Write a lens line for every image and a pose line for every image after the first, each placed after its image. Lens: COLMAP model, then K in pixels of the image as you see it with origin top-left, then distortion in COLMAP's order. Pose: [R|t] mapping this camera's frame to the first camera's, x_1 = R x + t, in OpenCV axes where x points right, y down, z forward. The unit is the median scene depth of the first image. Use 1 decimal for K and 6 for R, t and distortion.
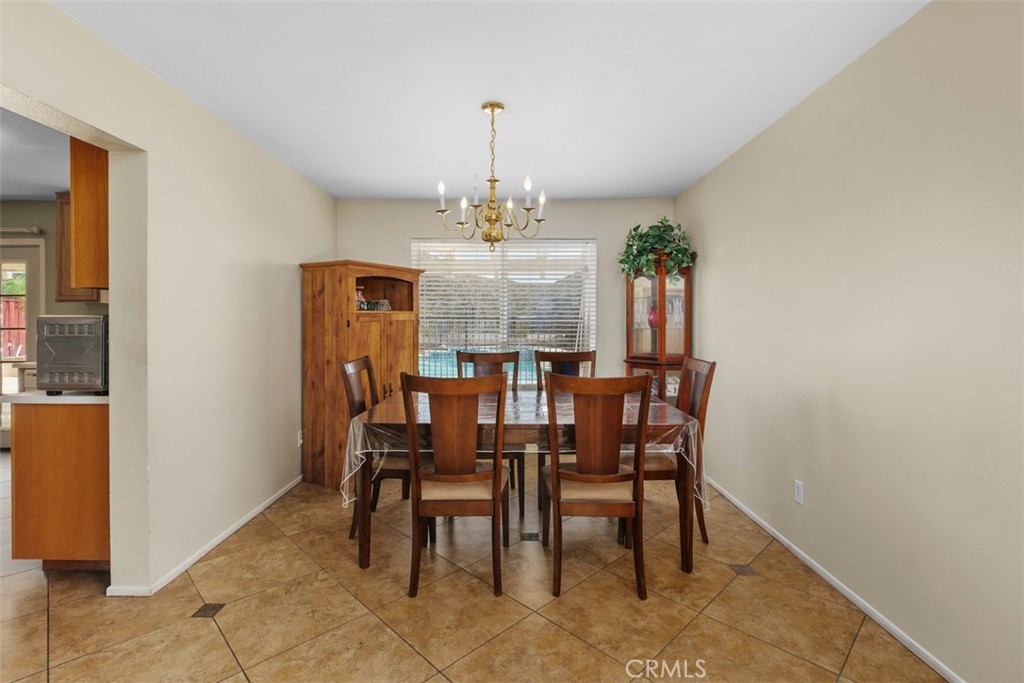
lens RADIAL K [[472.7, 0, 508.6], [0, 472.7, 339.4], [0, 0, 1]] dist [-0.002550, -0.001610]
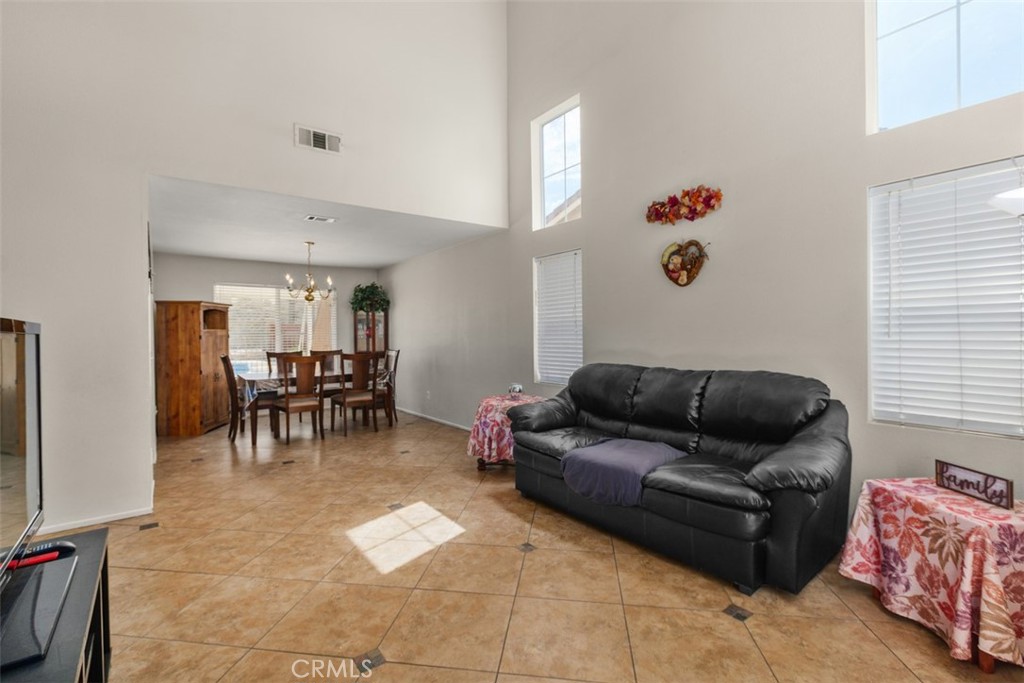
lens RADIAL K [[472.7, 0, 510.9], [0, 472.7, 342.4], [0, 0, 1]] dist [-0.002550, -0.001610]
pose [[0.801939, -0.016707, 0.597172, -0.430570], [0.025228, 0.999664, -0.005912, 0.022554], [-0.596873, 0.019807, 0.802091, -1.005394]]
